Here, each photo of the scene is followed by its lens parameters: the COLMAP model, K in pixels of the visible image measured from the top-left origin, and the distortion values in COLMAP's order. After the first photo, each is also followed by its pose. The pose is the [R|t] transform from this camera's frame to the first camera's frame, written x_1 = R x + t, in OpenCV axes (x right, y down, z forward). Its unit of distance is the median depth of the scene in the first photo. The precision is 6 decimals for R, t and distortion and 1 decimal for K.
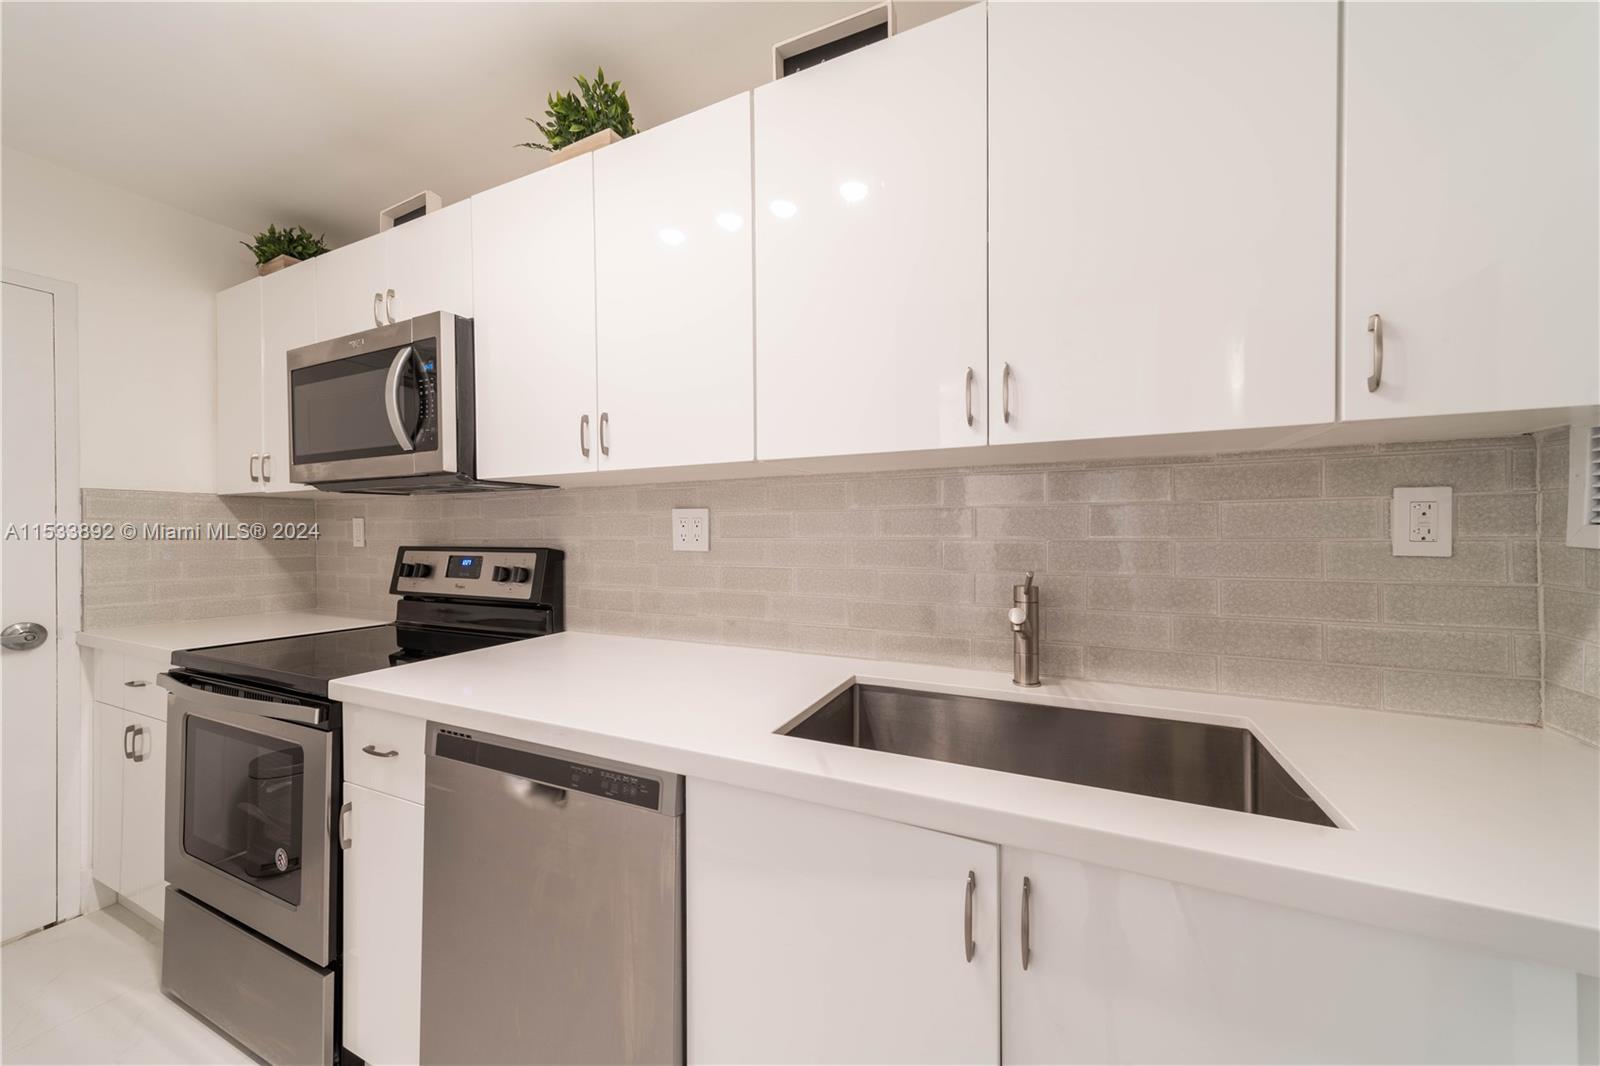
lens RADIAL K [[580.2, 0, 800.0], [0, 580.2, 533.0], [0, 0, 1]] dist [0.001074, 0.000064]
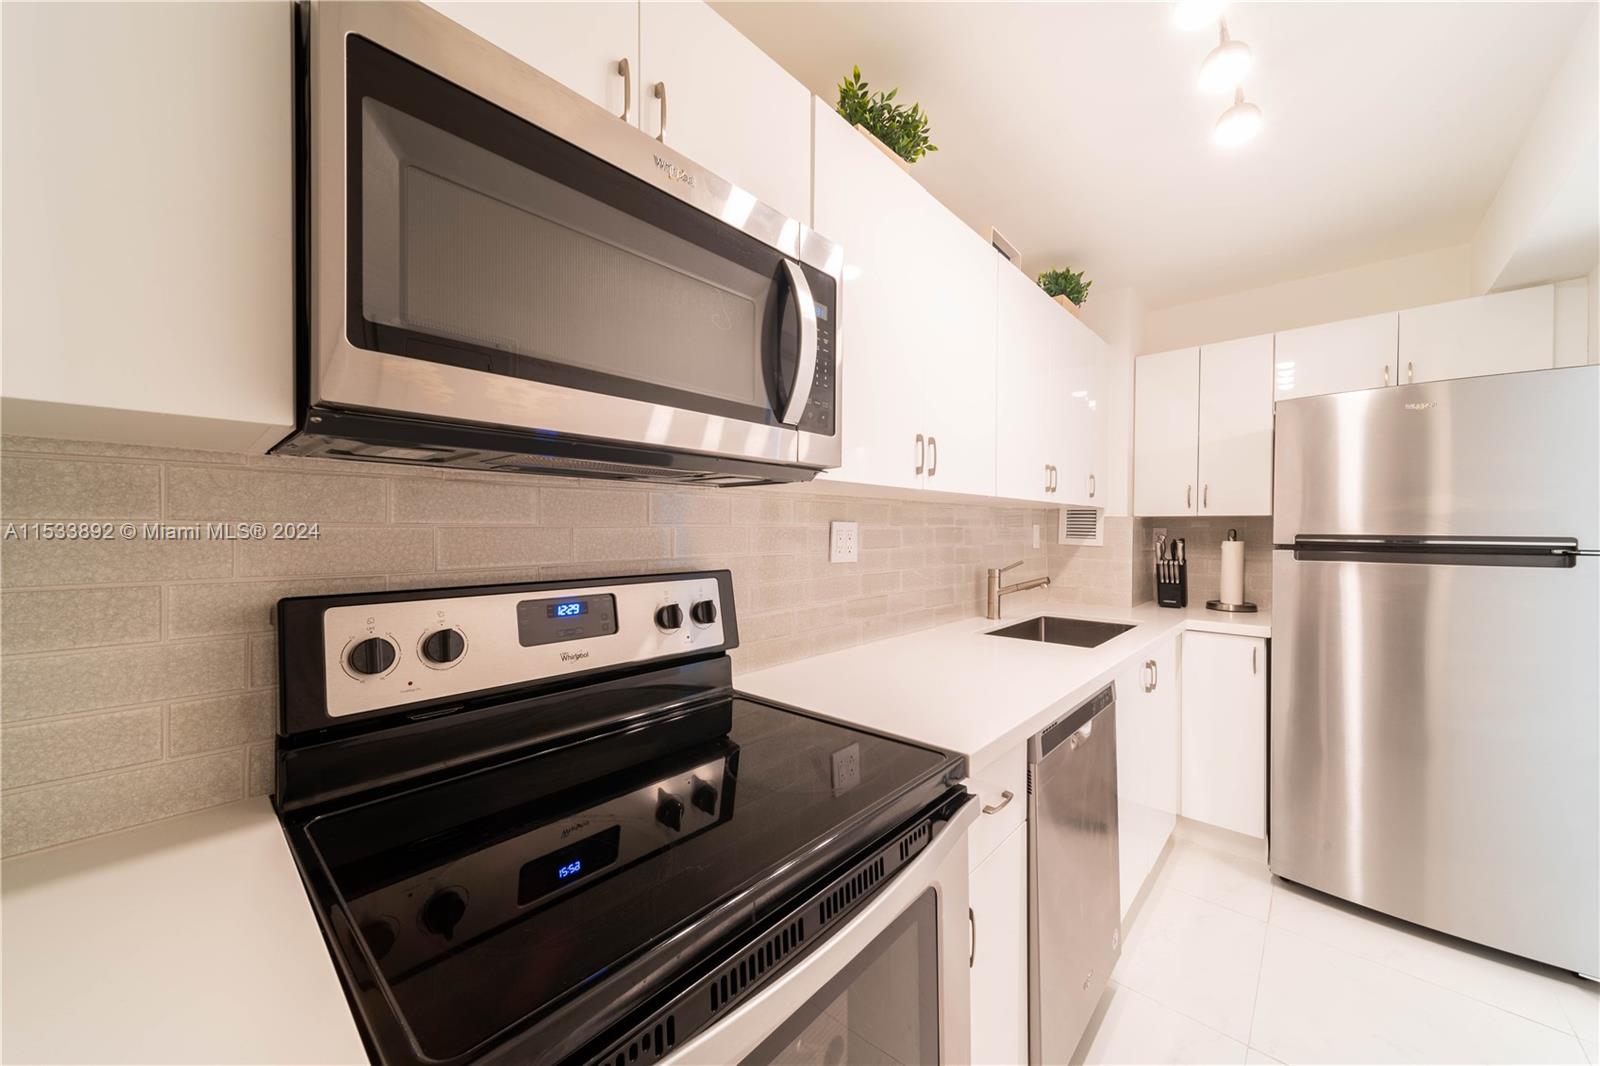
lens RADIAL K [[580.2, 0, 800.0], [0, 580.2, 533.0], [0, 0, 1]] dist [0.001074, 0.000064]
pose [[0.303665, -0.001390, 0.952778, -1.088270], [0.003080, 0.999995, 0.000477, -0.020153], [-0.952774, 0.002790, 0.303668, 0.686037]]
